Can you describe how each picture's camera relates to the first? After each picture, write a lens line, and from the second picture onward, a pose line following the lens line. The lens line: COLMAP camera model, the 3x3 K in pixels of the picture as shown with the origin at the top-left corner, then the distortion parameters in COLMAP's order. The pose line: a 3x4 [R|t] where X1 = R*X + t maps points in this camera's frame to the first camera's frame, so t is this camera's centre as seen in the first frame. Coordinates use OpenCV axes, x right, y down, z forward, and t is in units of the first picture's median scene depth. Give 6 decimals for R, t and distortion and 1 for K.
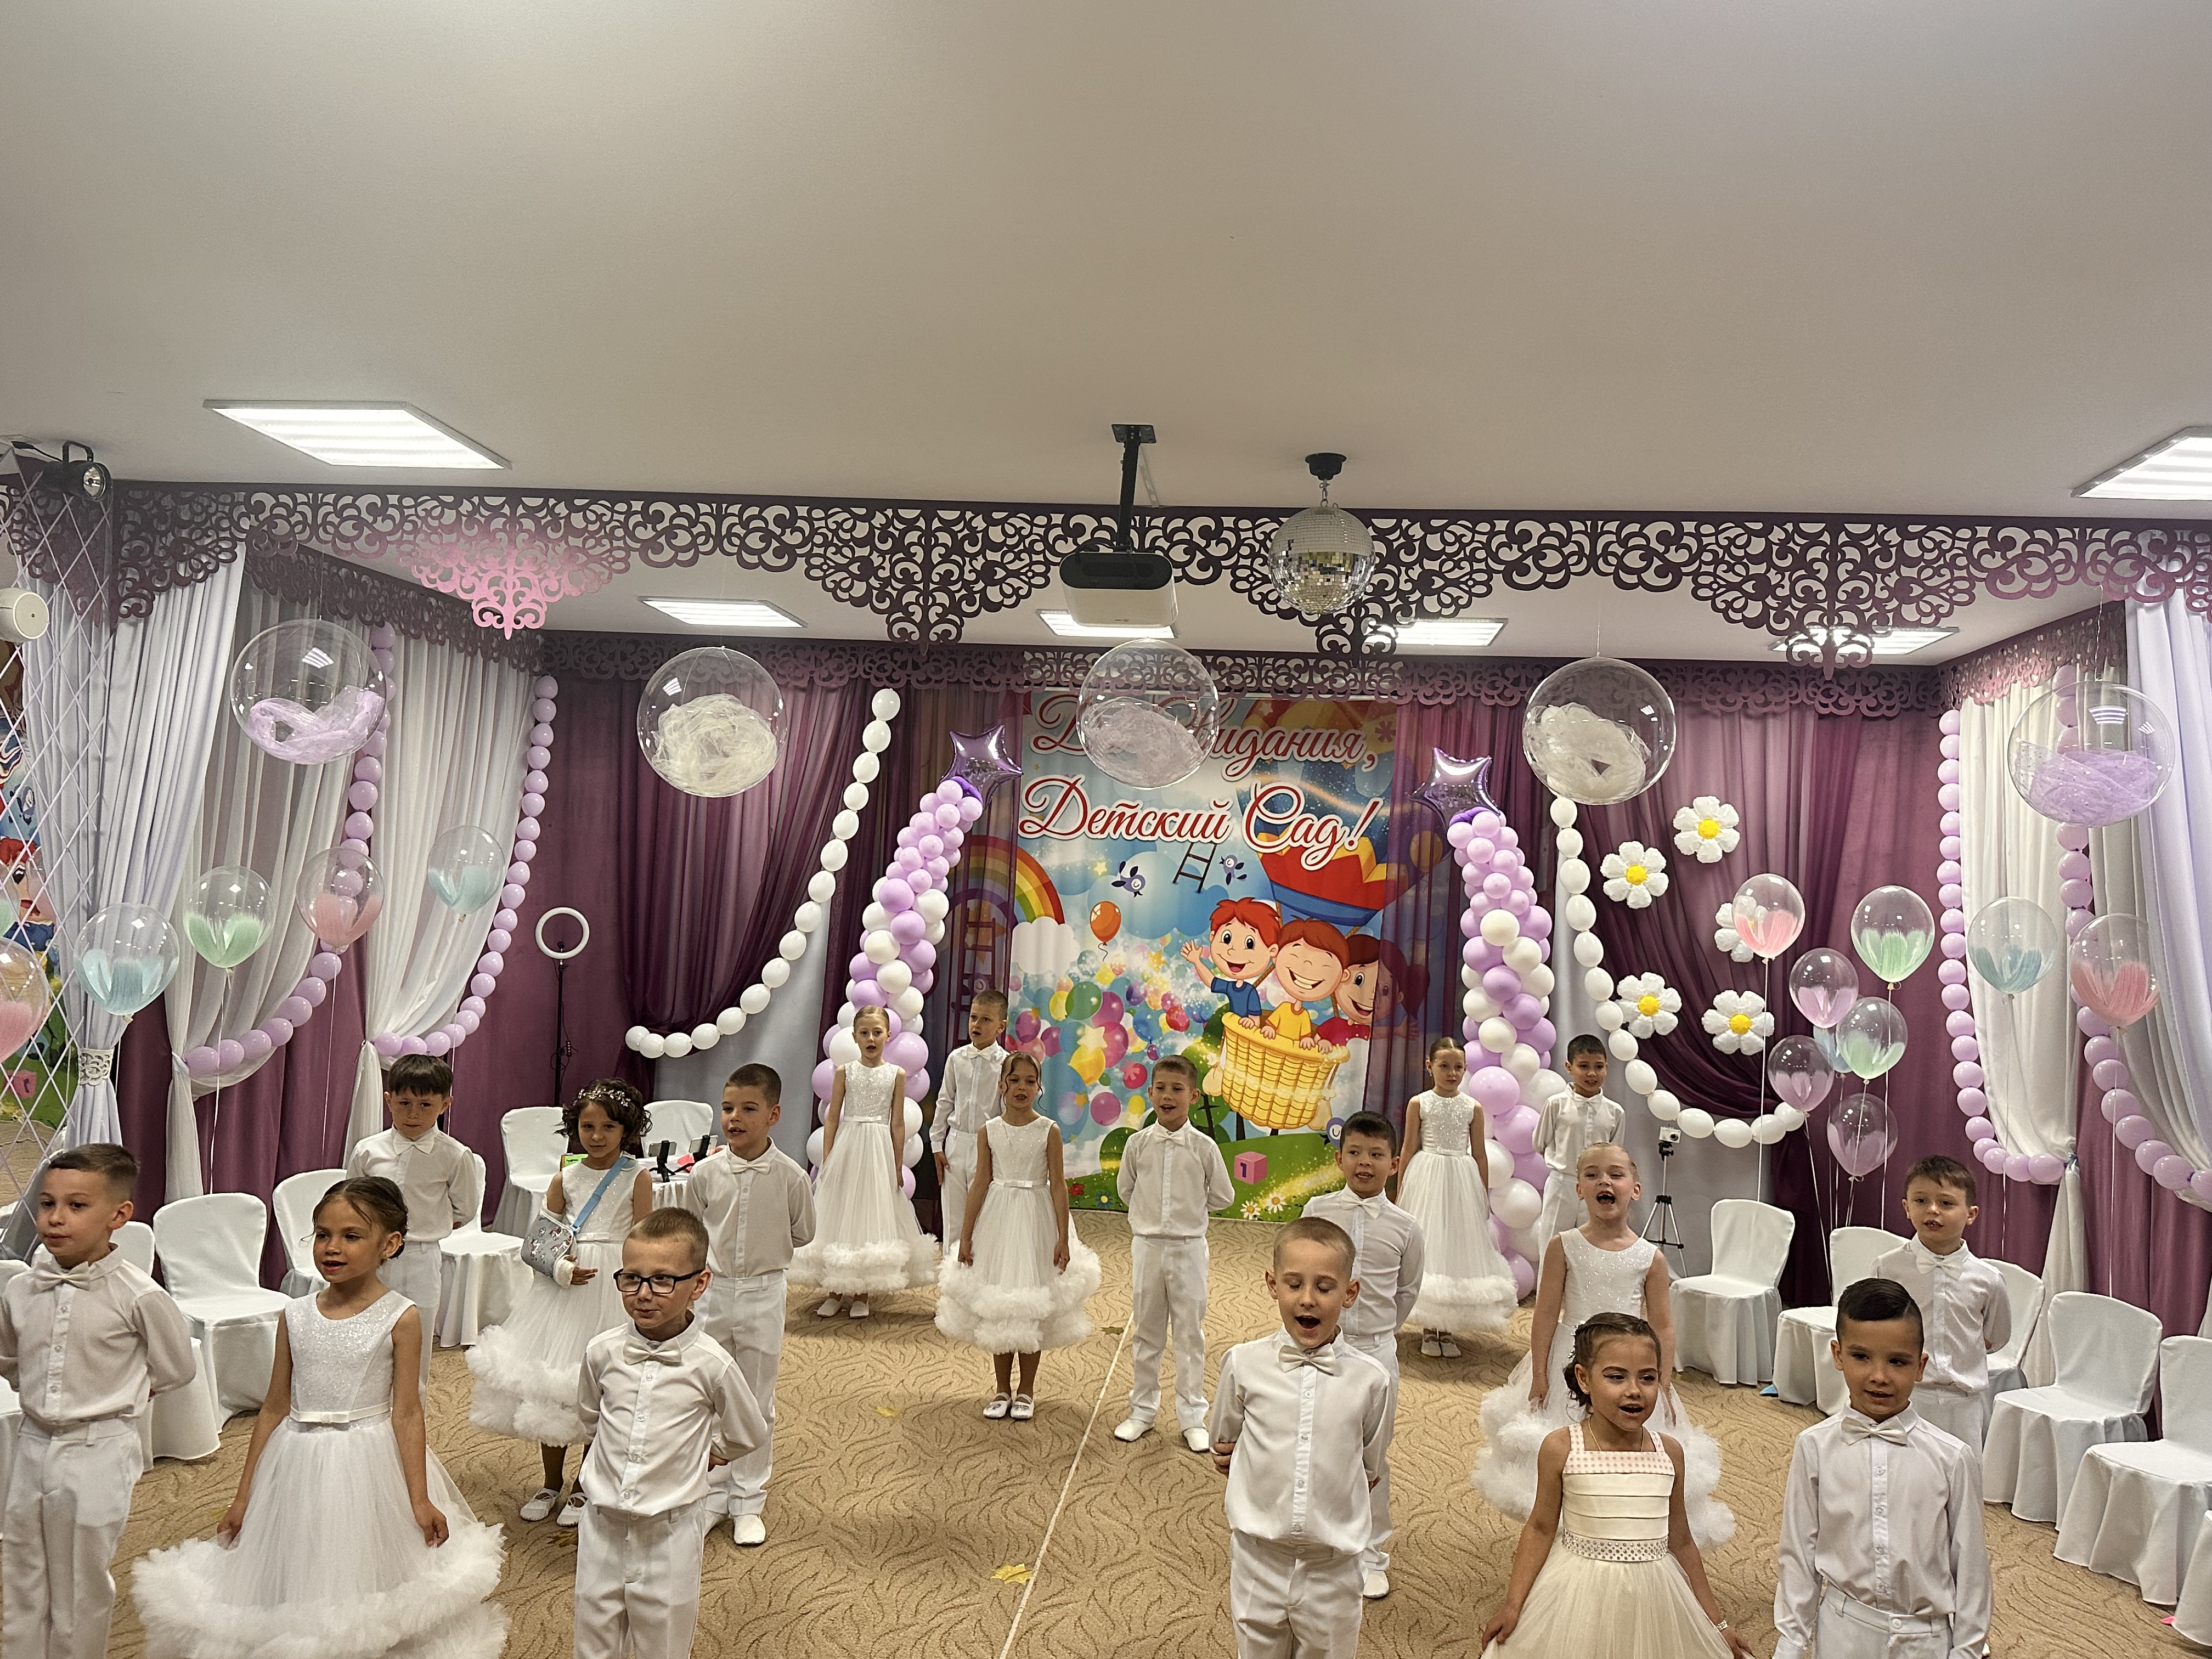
lens RADIAL K [[1608.8, 0, 1113.8], [0, 1608.8, 828.9], [0, 0, 1]] dist [0.203175, -0.447721]
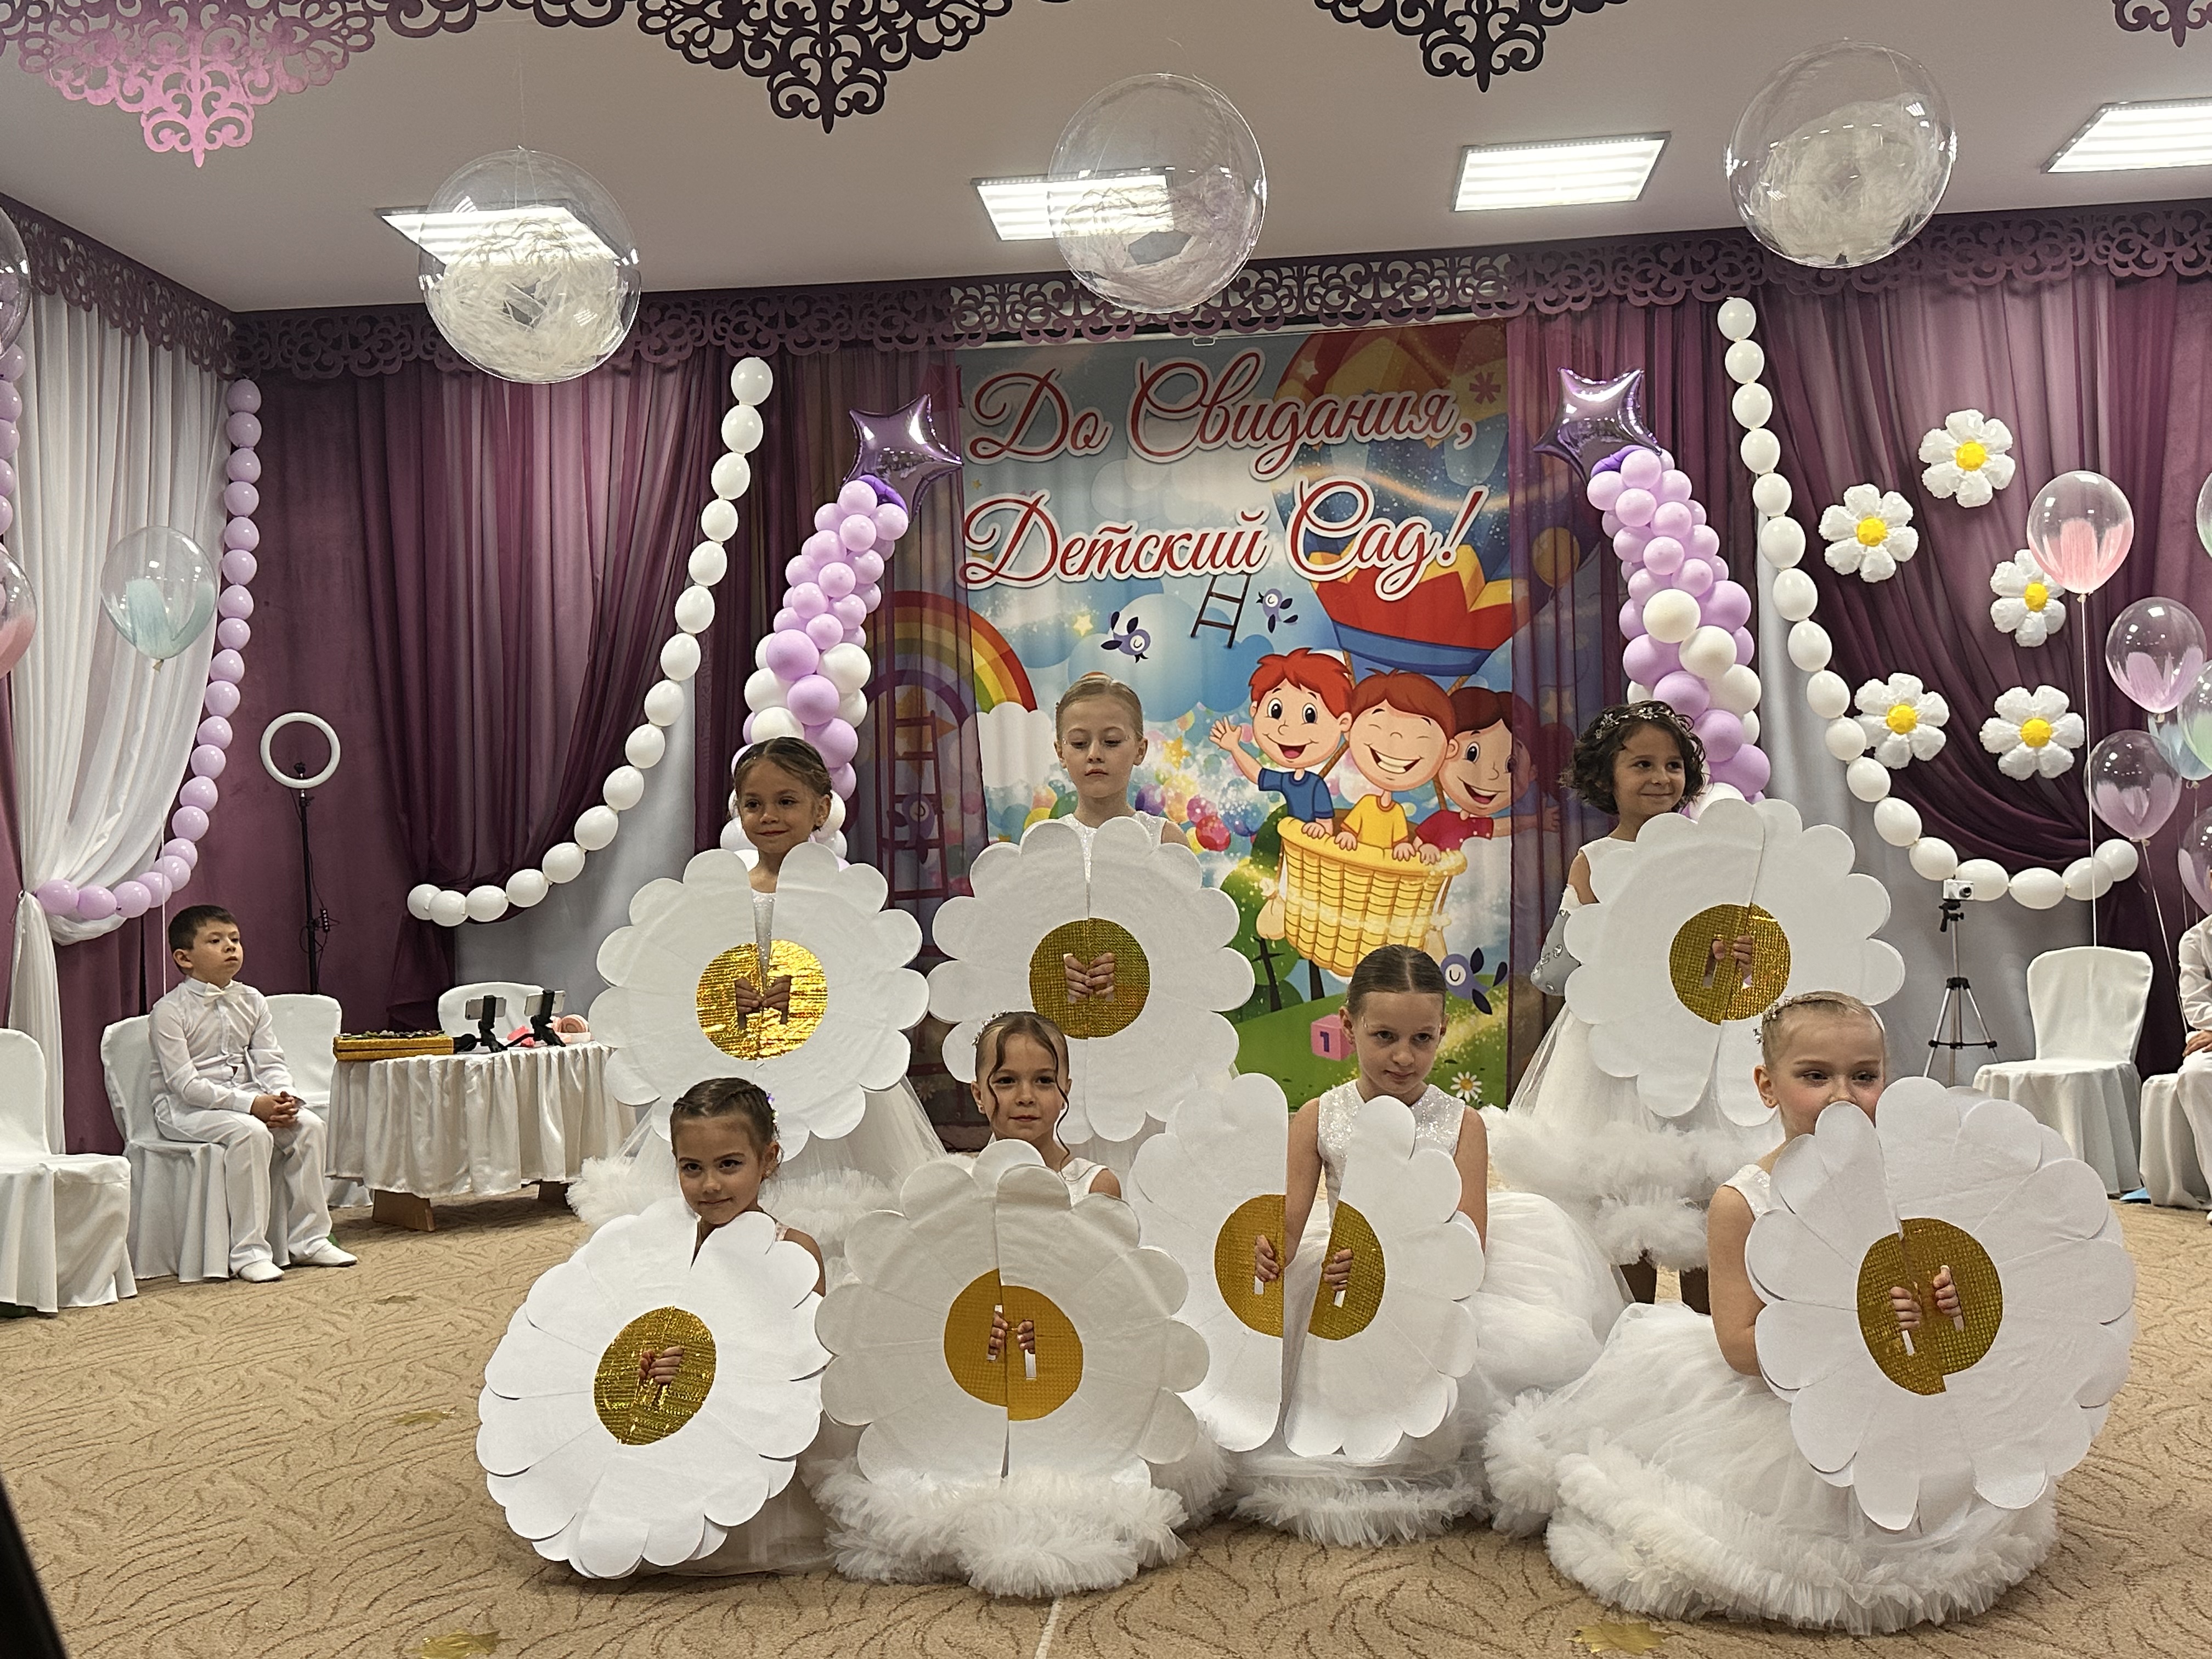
lens RADIAL K [[2297.8, 0, 1113.7], [0, 2297.8, 825.6], [0, 0, 1]] dist [0.195116, -0.424459]
pose [[0.996592, -0.077654, 0.027823, -0.034444], [0.077392, 0.996947, 0.010355, 0.118473], [-0.028543, -0.008167, 0.999559, 0.029214]]
